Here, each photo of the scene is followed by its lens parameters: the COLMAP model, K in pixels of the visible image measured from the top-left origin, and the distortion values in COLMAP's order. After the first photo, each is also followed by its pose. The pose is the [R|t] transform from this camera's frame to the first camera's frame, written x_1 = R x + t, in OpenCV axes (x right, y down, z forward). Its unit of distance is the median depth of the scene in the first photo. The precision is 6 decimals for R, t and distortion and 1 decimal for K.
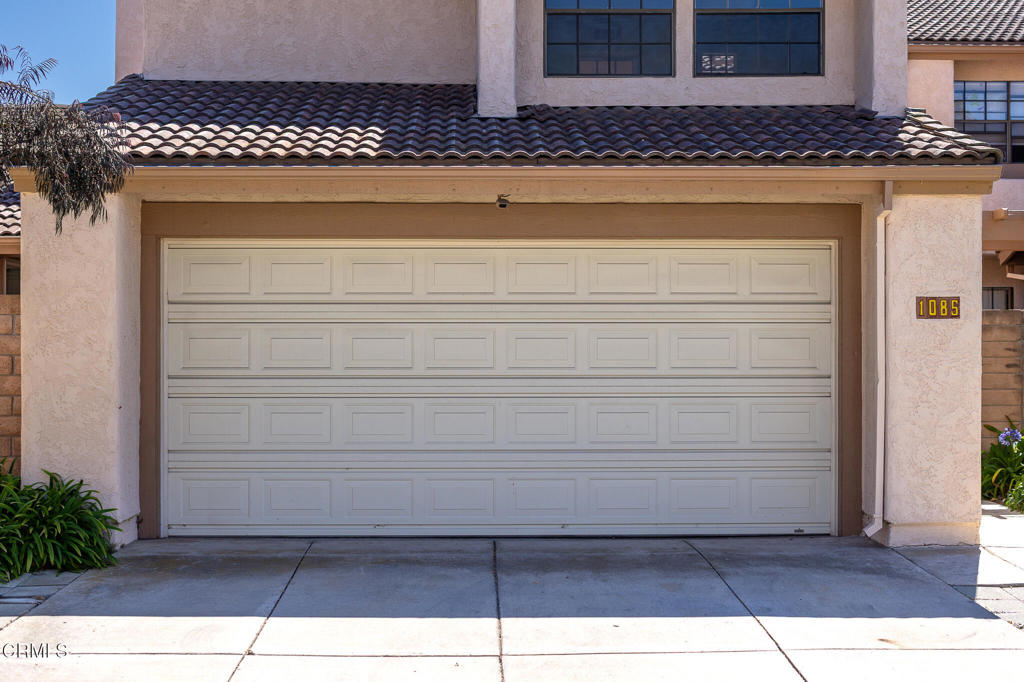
lens RADIAL K [[1490.4, 0, 512.0], [0, 1490.4, 341.0], [0, 0, 1]] dist [-0.069665, -0.056062]
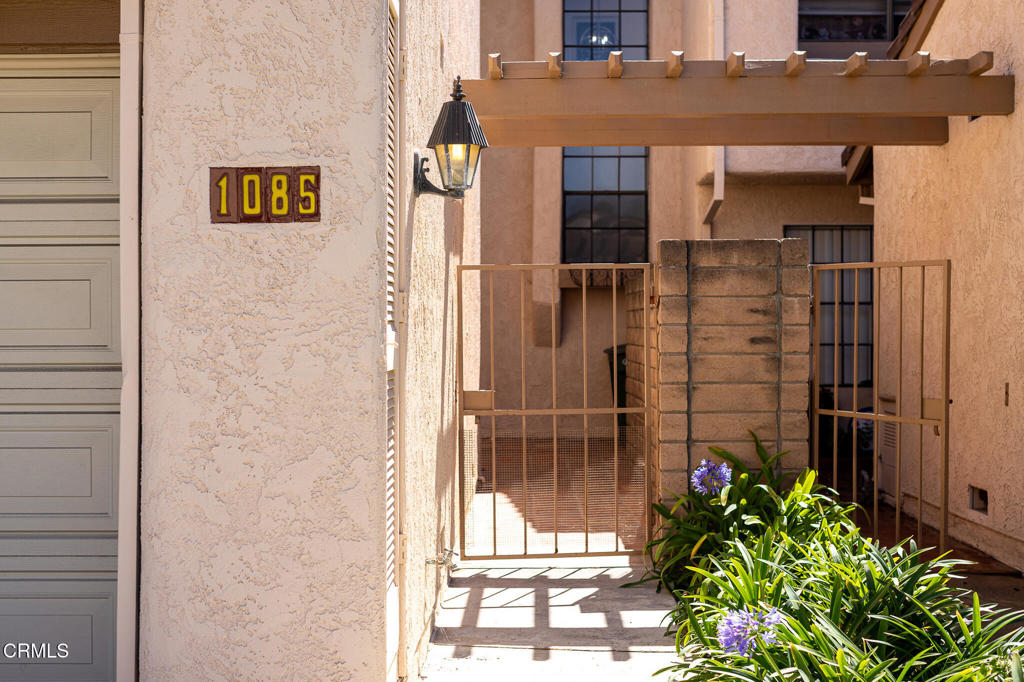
lens RADIAL K [[1551.2, 0, 512.0], [0, 1551.2, 341.0], [0, 0, 1]] dist [-0.079466, -0.019631]
pose [[0.999841, -0.002211, -0.017702, 0.359815], [0.002519, 0.999846, 0.017389, 0.009348], [0.017660, -0.017431, 0.999692, 0.589634]]
